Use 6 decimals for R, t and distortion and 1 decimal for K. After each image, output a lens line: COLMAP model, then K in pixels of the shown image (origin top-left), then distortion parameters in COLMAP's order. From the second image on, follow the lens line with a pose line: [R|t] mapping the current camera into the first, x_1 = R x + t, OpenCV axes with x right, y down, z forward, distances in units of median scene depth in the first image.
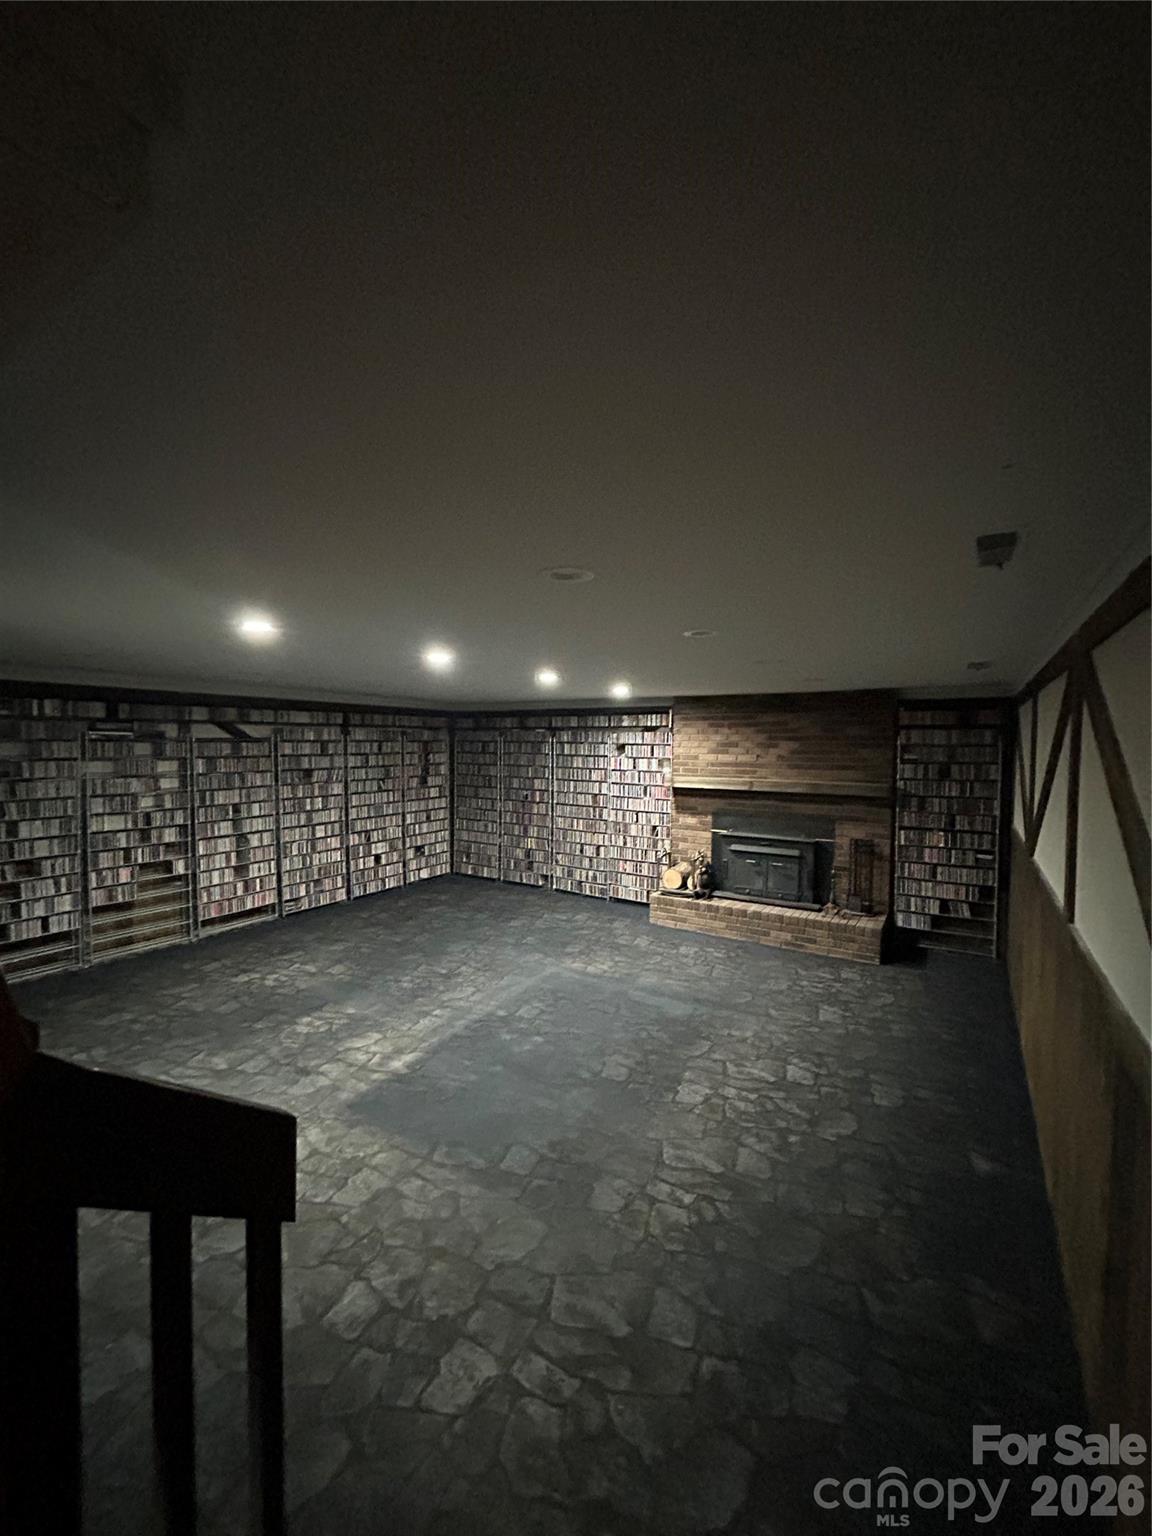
lens RADIAL K [[623.1, 0, 578.7], [0, 623.1, 764.9], [0, 0, 1]] dist [-0.000281, 0.000814]
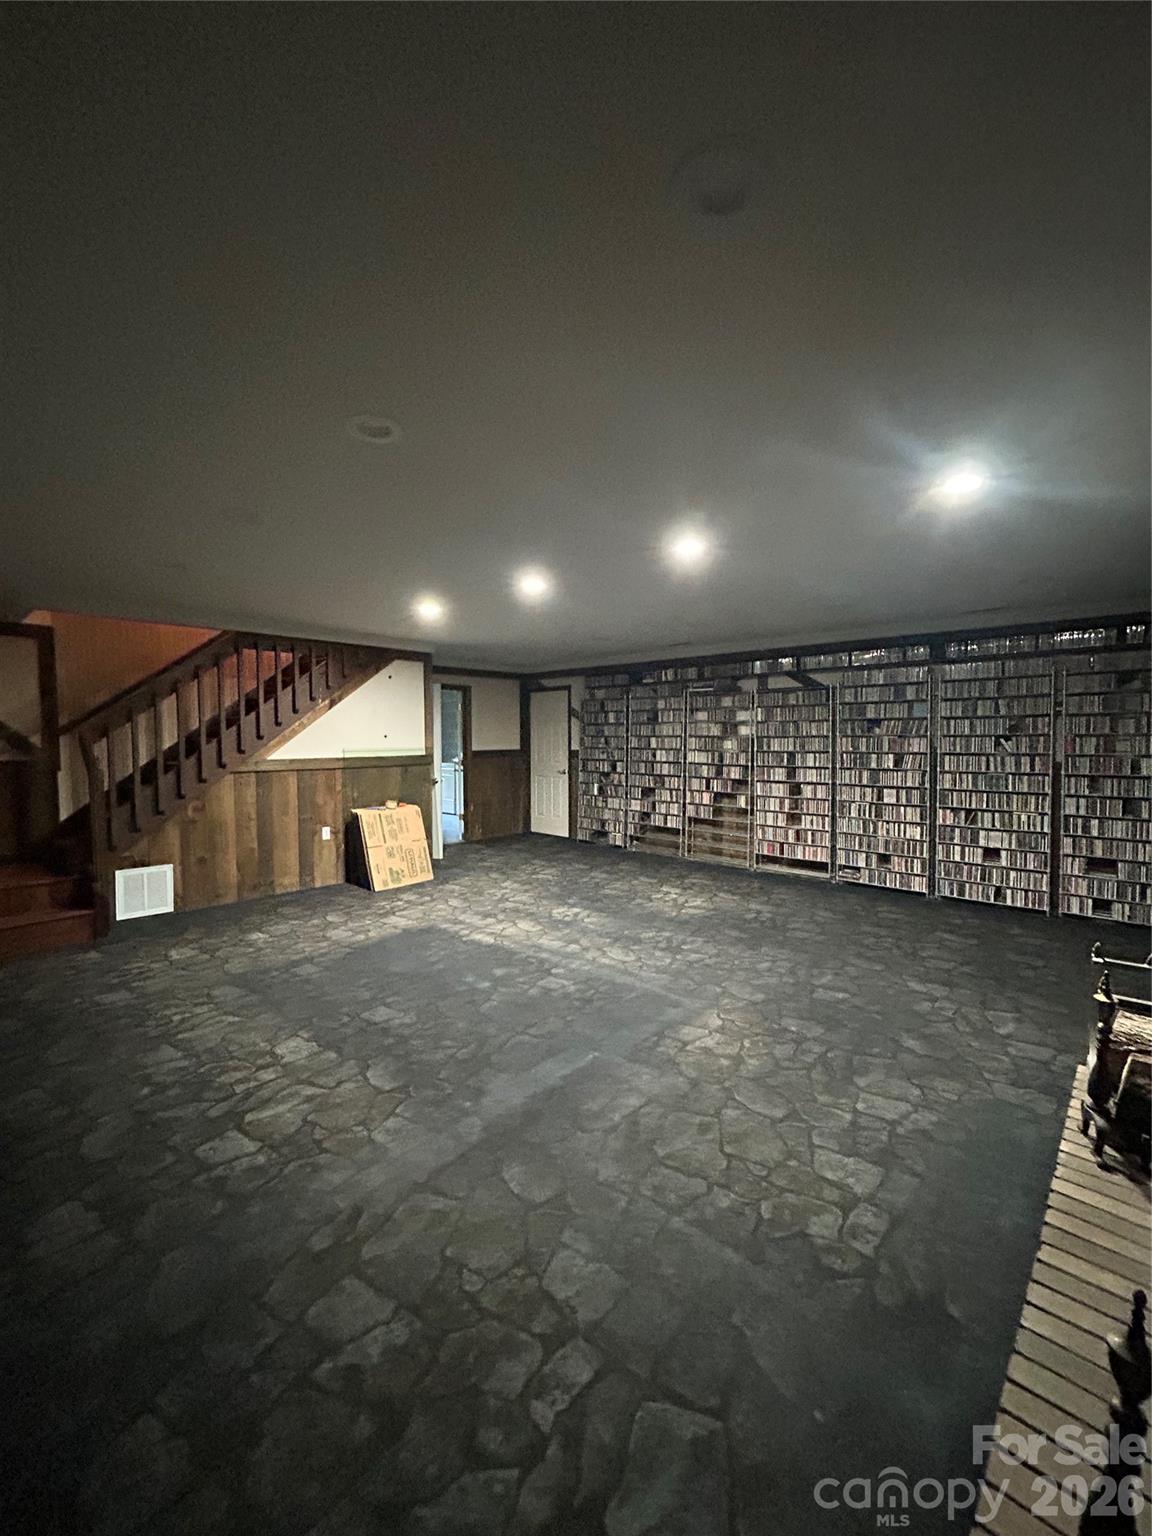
lens RADIAL K [[623.1, 0, 579.5], [0, 623.1, 767.1], [0, 0, 1]] dist [-0.000281, 0.000814]
pose [[-0.192156, 0.042931, -0.980425, 0.574296], [-0.037486, 0.997992, 0.051047, 0.052786], [0.980648, 0.046561, -0.190161, 0.947065]]
